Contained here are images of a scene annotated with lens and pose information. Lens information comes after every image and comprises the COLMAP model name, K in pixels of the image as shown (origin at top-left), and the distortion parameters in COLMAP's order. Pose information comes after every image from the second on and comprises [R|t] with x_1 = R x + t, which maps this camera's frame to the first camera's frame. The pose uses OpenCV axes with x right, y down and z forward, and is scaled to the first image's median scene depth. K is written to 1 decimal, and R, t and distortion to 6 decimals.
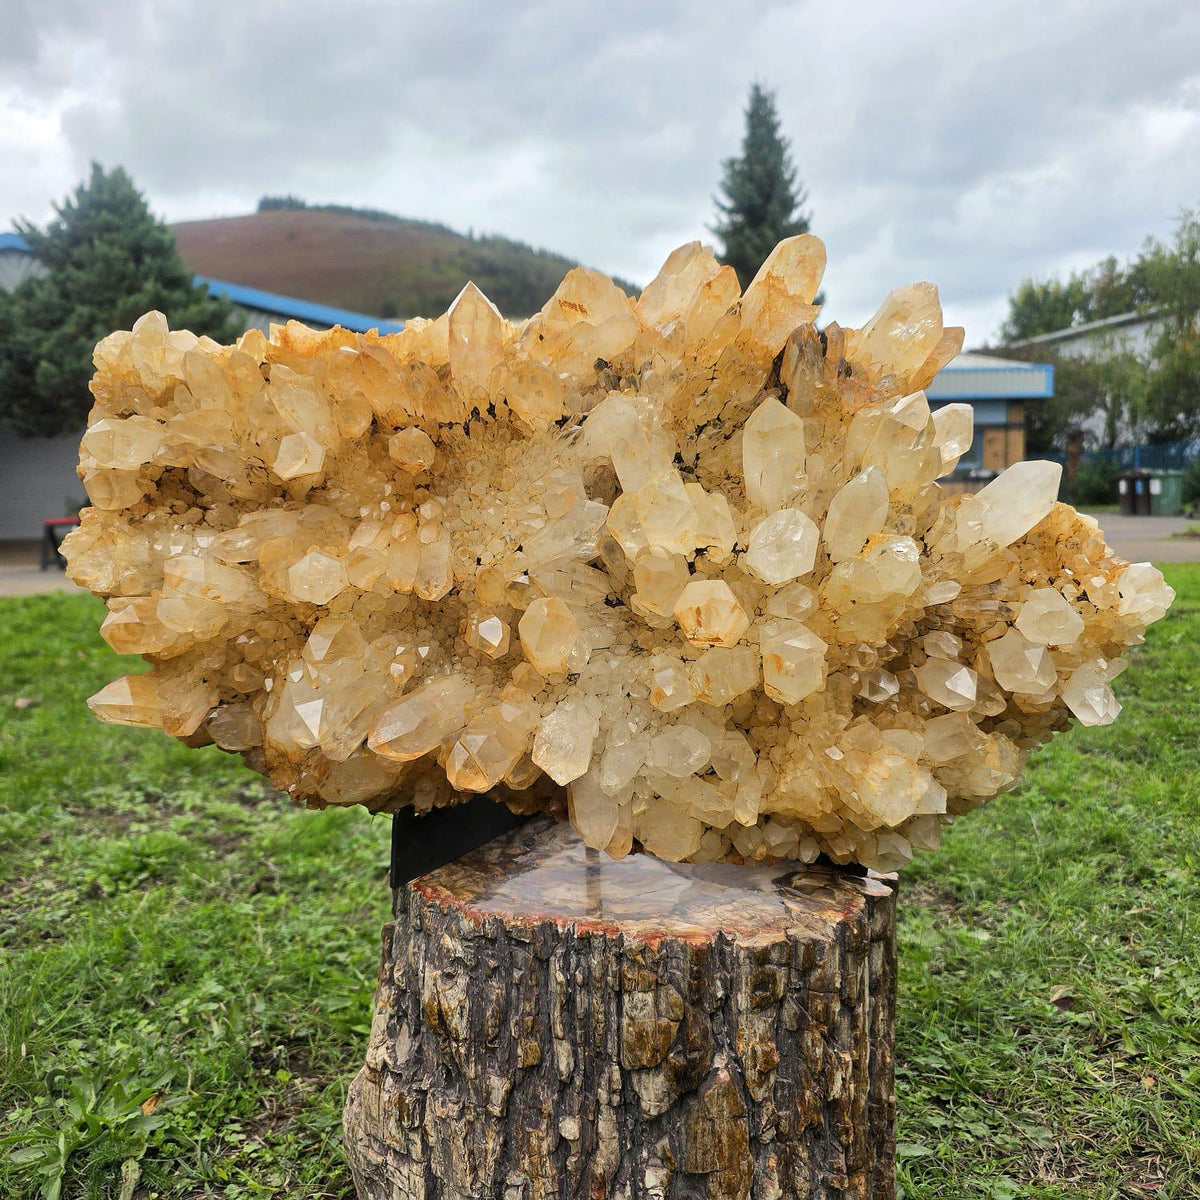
lens RADIAL K [[1093.5, 0, 607.0], [0, 1093.5, 618.6], [0, 0, 1]] dist [0.017115, 0.000000]
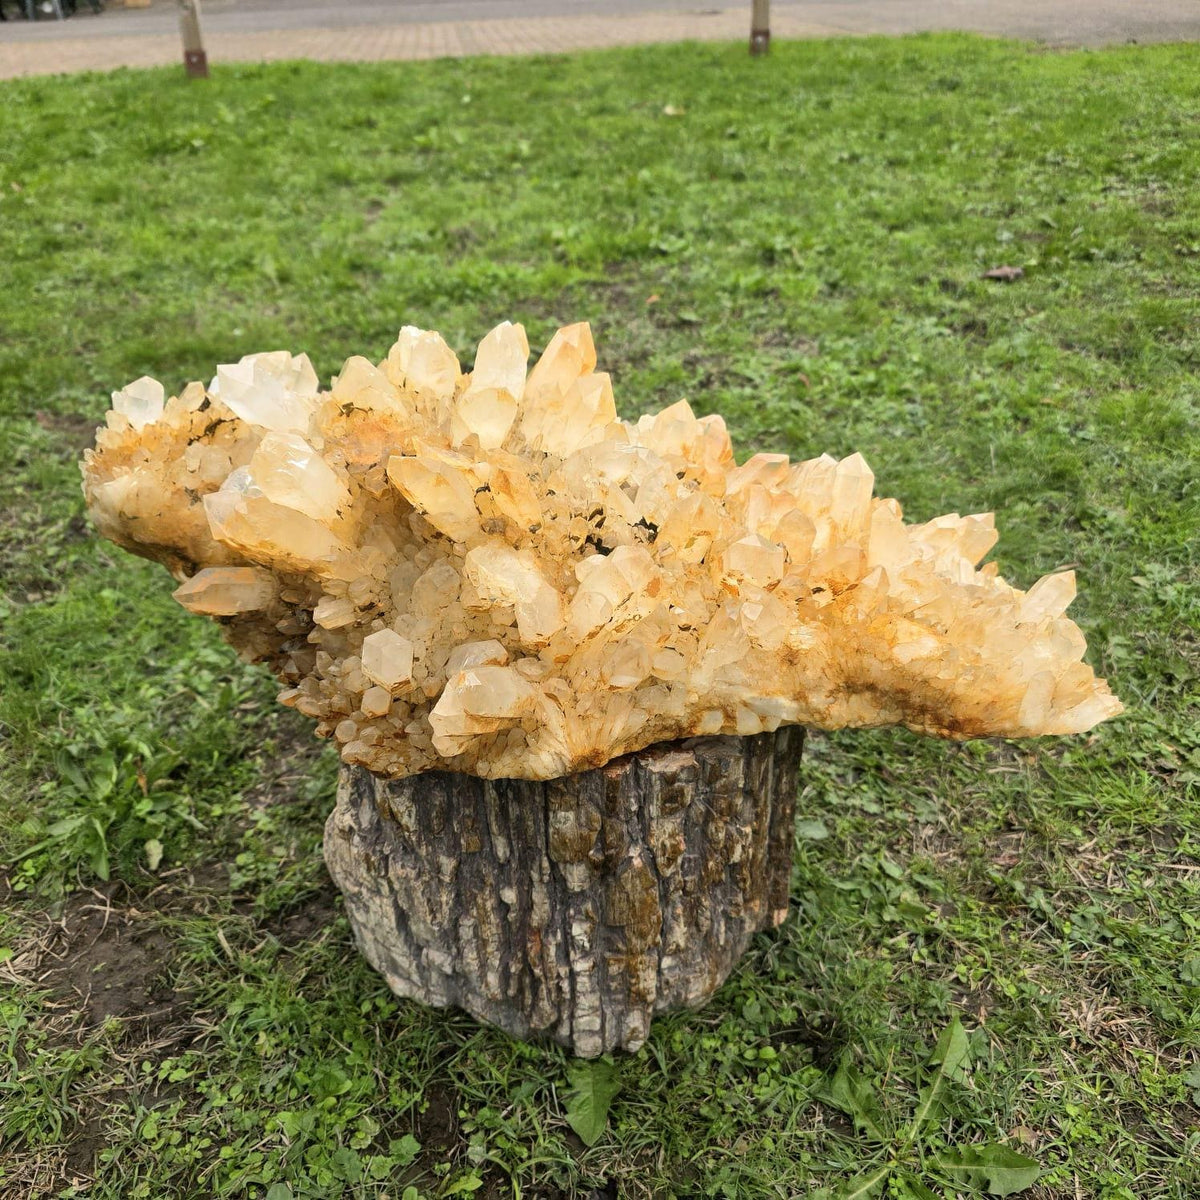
lens RADIAL K [[1093.5, 0, 597.5], [0, 1093.5, 608.0], [0, 0, 1]] dist [0.017115, 0.000000]
pose [[0.999984, -0.005718, -0.000525, 0.059231], [0.005365, 0.897956, 0.440053, -0.307177], [-0.002045, -0.440048, 0.897972, 0.063143]]
